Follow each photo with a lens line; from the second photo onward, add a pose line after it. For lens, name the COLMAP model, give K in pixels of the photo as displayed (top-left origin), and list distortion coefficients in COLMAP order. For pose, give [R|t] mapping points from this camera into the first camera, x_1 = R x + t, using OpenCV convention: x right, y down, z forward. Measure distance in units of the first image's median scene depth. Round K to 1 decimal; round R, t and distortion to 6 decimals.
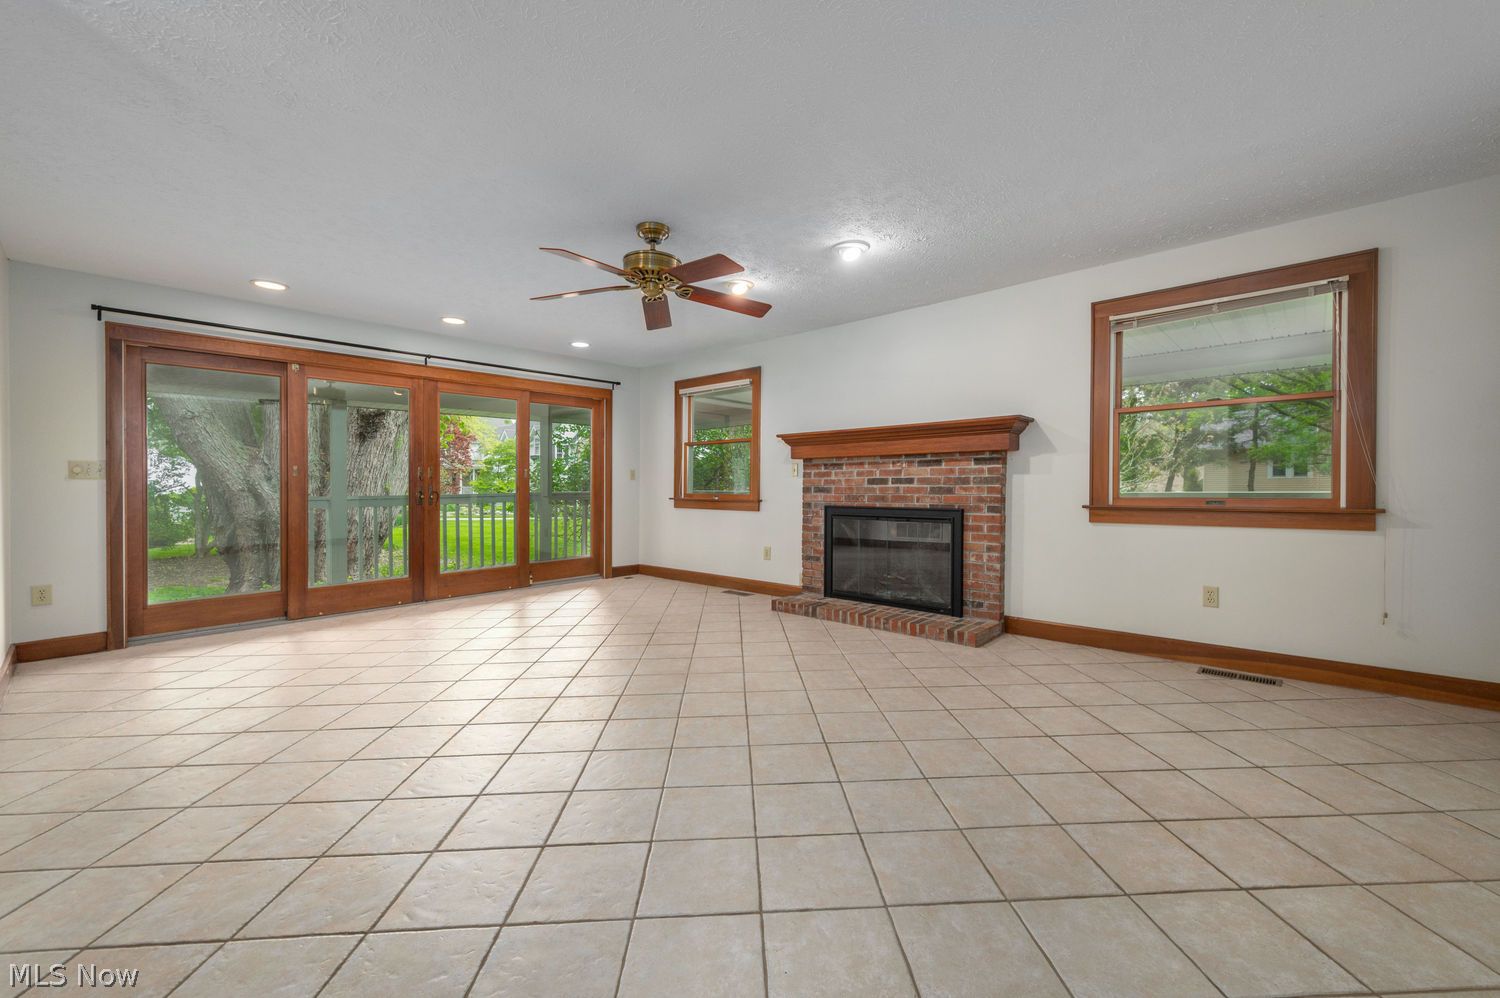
lens RADIAL K [[591.7, 0, 754.6], [0, 591.7, 489.4], [0, 0, 1]] dist [0.012033, -0.001272]
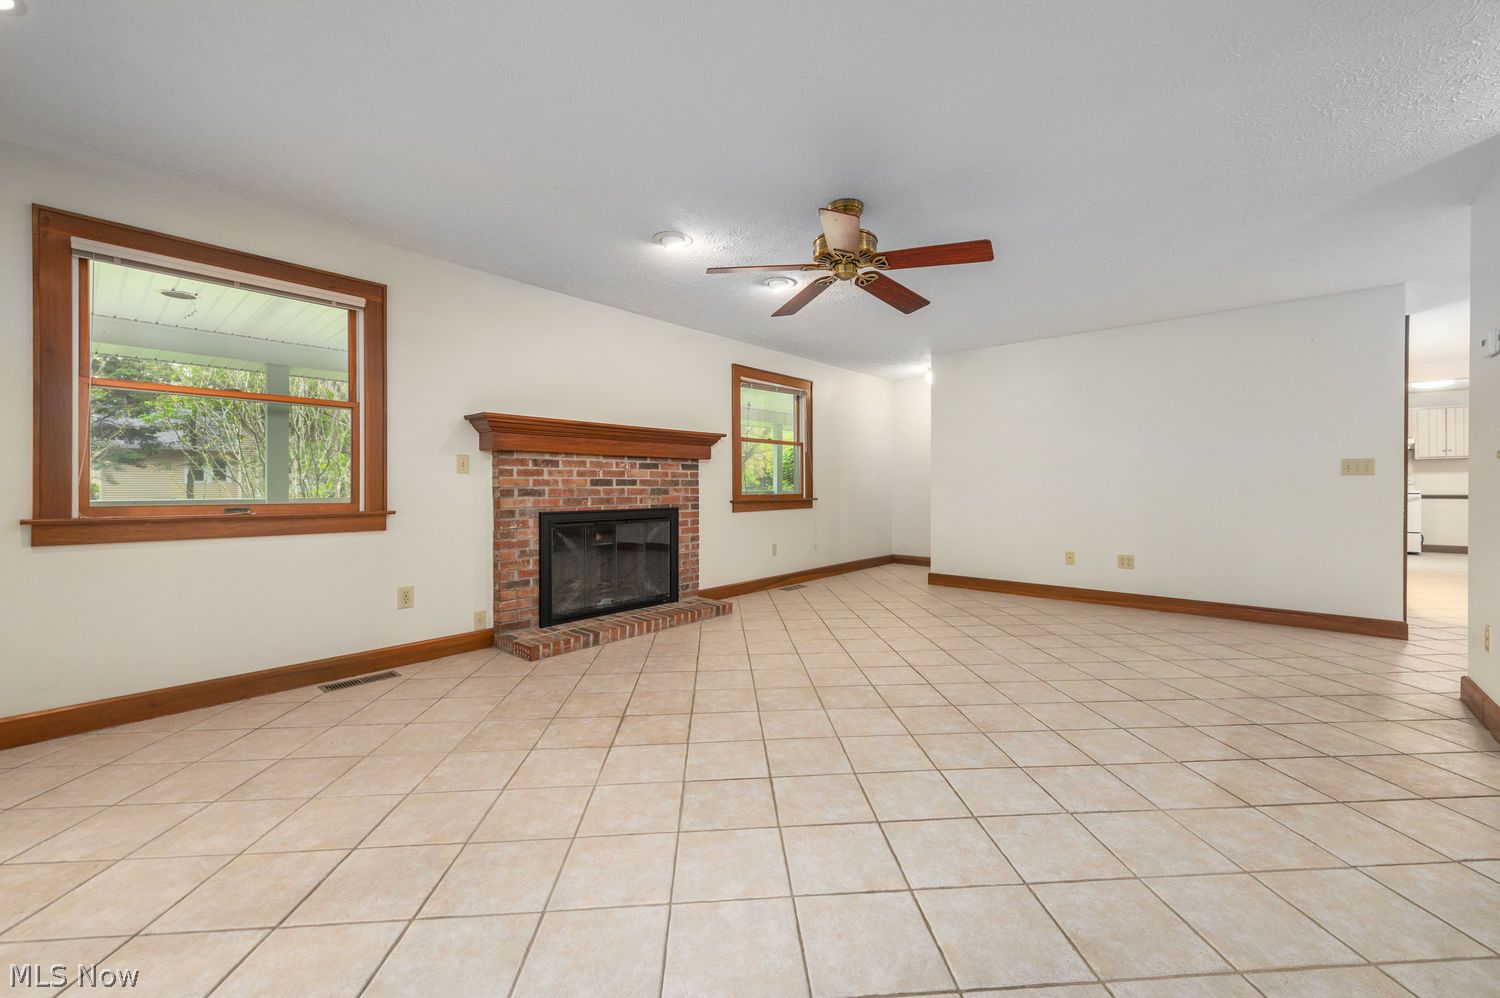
lens RADIAL K [[591.7, 0, 752.9], [0, 591.7, 497.9], [0, 0, 1]] dist [0.012033, -0.001272]
pose [[-0.014764, -0.011195, 0.999828, -0.738138], [0.012126, 0.999862, 0.011374, 0.002631], [-0.999817, 0.012292, -0.014626, 0.798322]]
